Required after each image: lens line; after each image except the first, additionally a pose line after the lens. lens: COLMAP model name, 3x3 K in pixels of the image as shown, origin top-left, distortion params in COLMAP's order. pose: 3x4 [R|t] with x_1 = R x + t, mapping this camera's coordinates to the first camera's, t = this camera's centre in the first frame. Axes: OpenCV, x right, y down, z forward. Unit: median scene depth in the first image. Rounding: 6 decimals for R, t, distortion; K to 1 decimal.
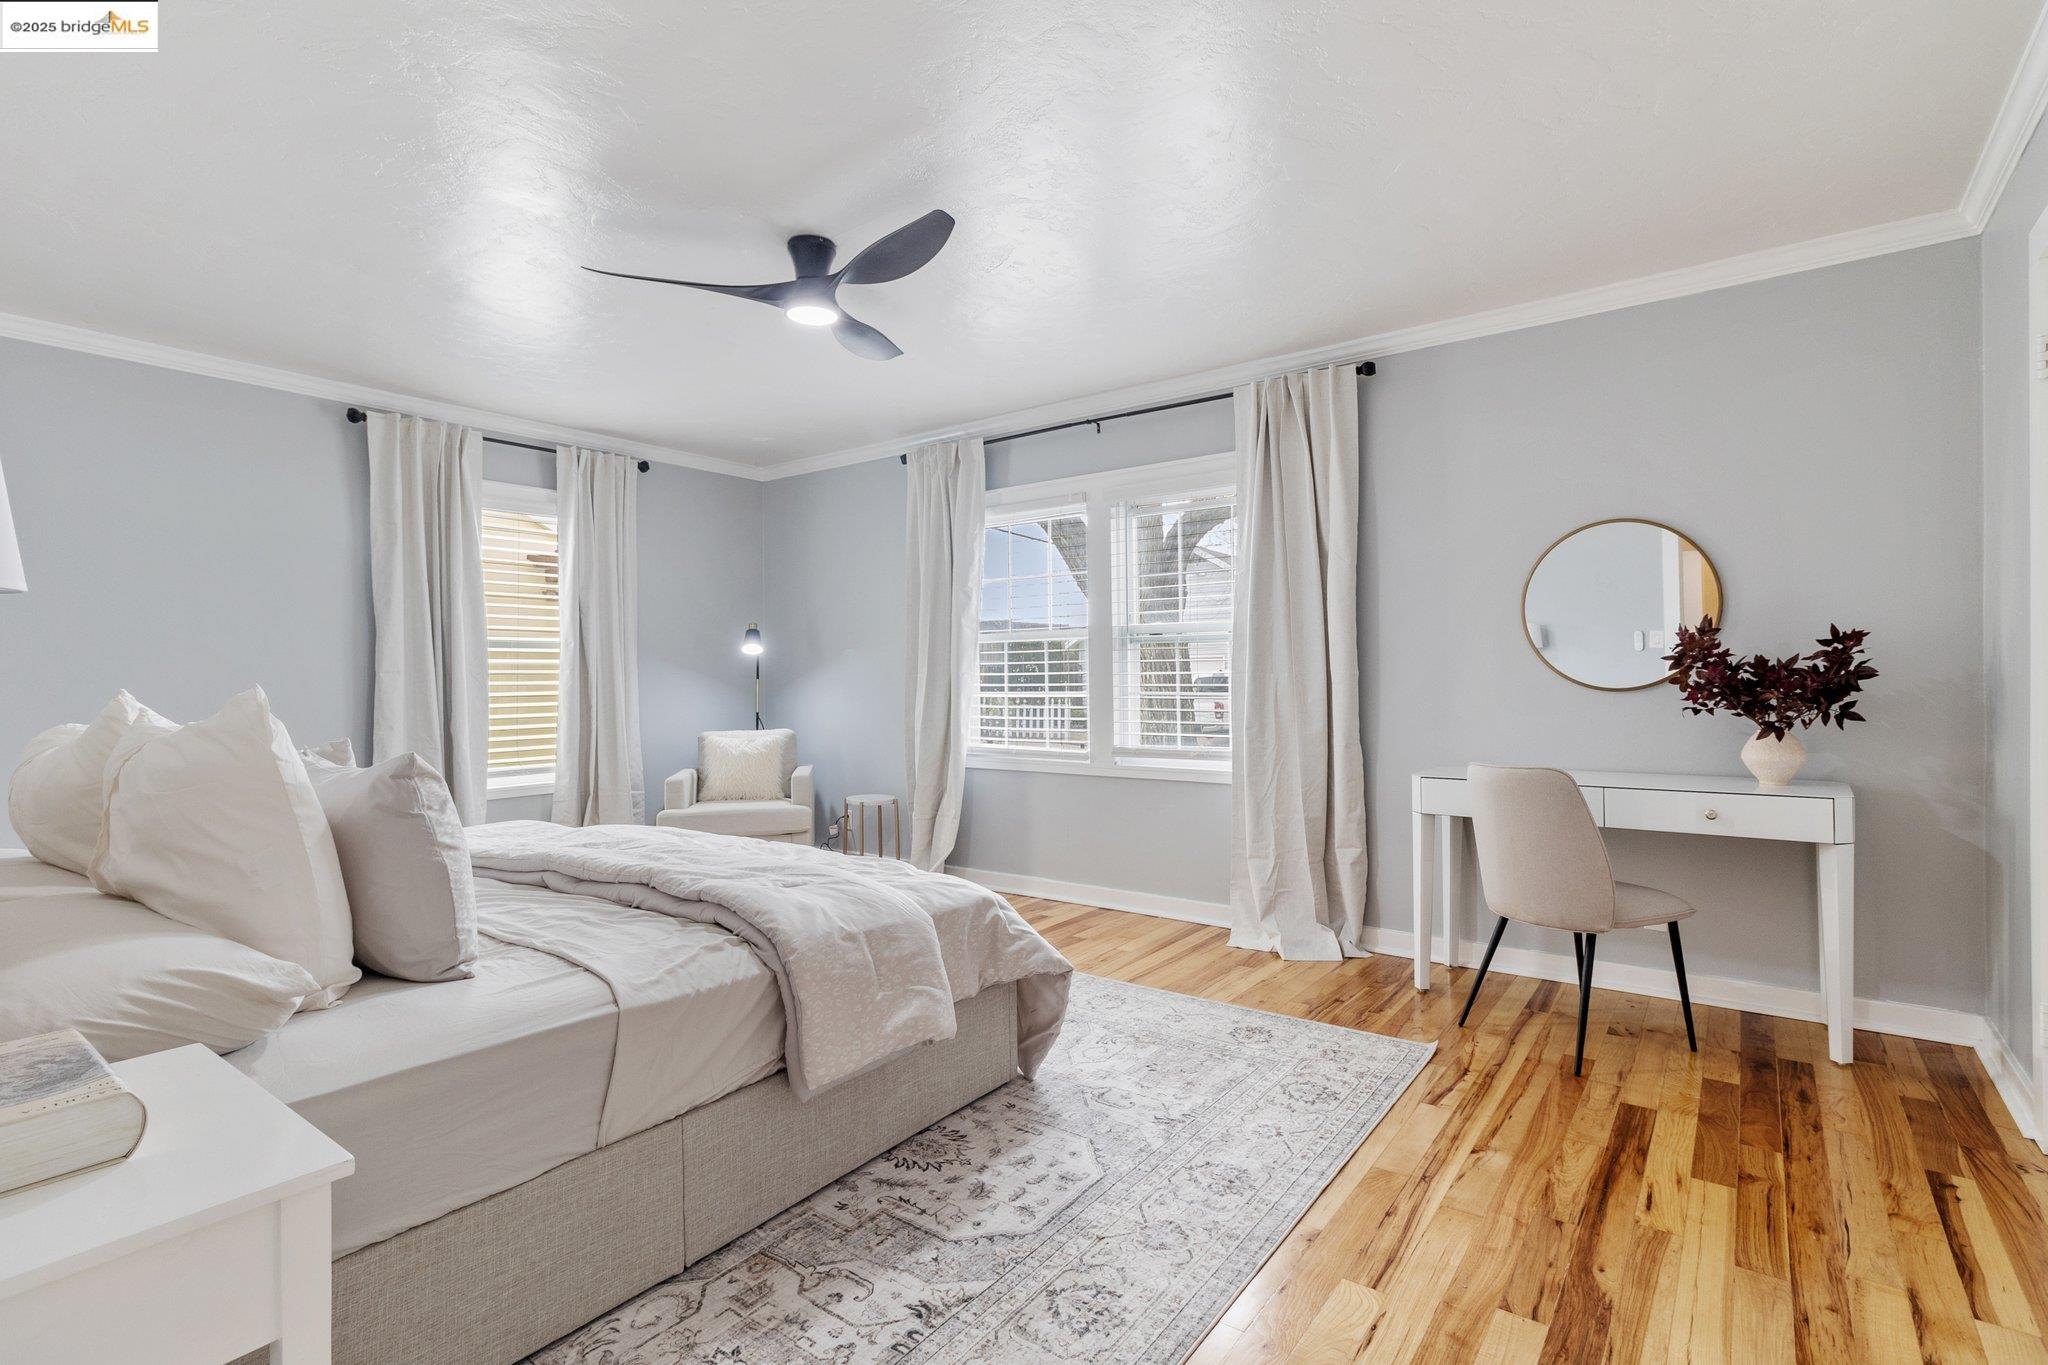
lens RADIAL K [[962.3, 0, 1026.9], [0, 962.3, 677.9], [0, 0, 1]] dist [-0.005721, -0.000845]
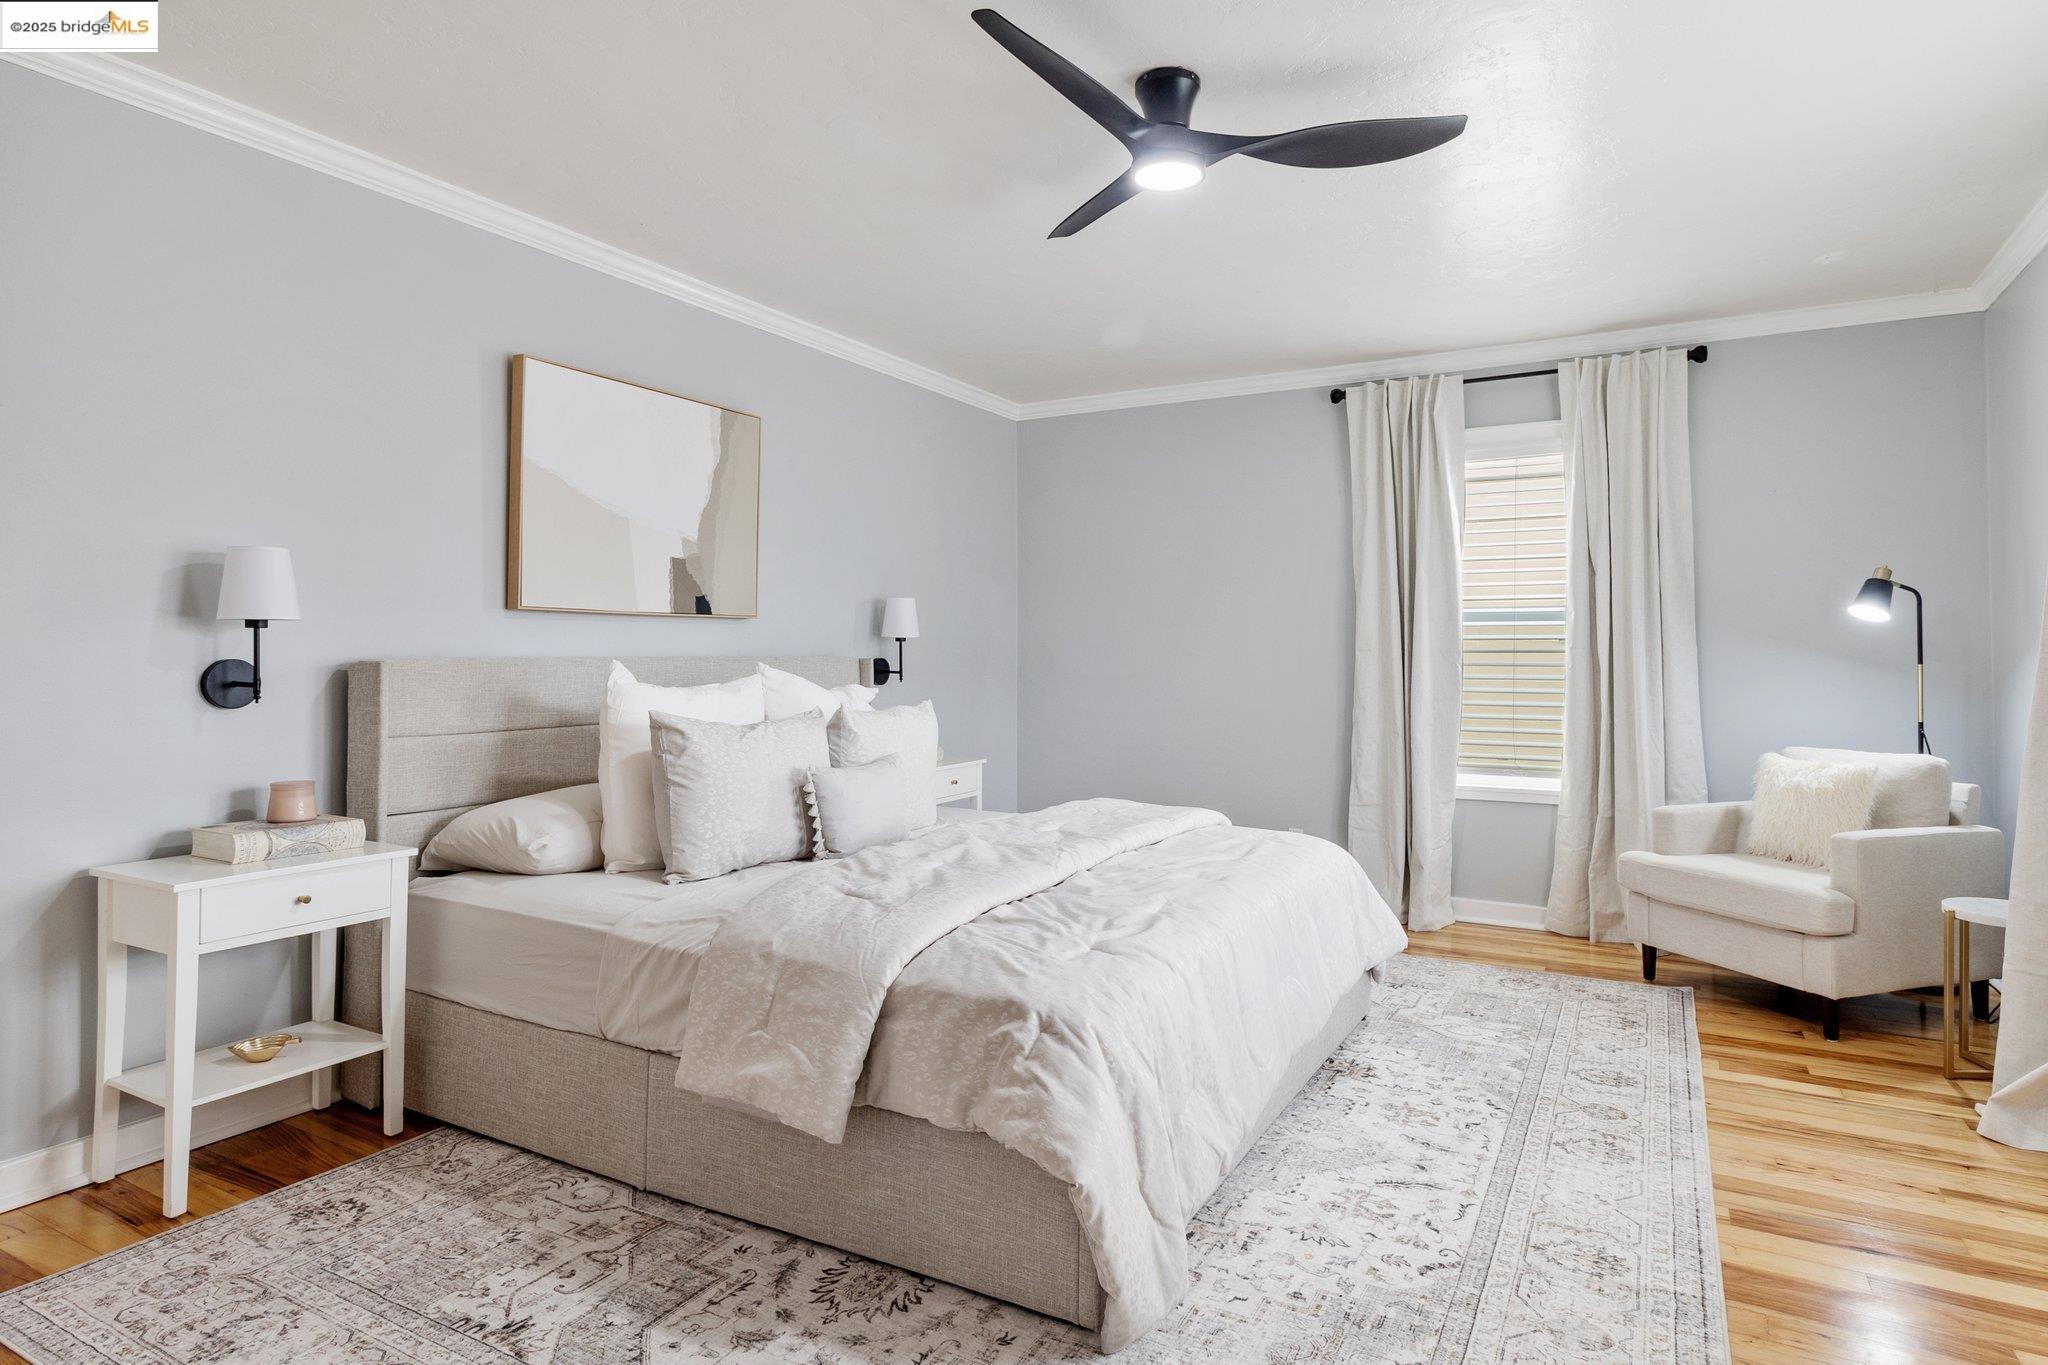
lens RADIAL K [[1116.6, 0, 1046.0], [0, 1116.6, 643.2], [0, 0, 1]] dist [-0.004640, -0.000681]
pose [[0.140409, -0.002796, -0.990090, 0.849311], [-0.007316, 0.999966, -0.003861, -0.013717], [0.990067, 0.007786, 0.140384, 1.093270]]
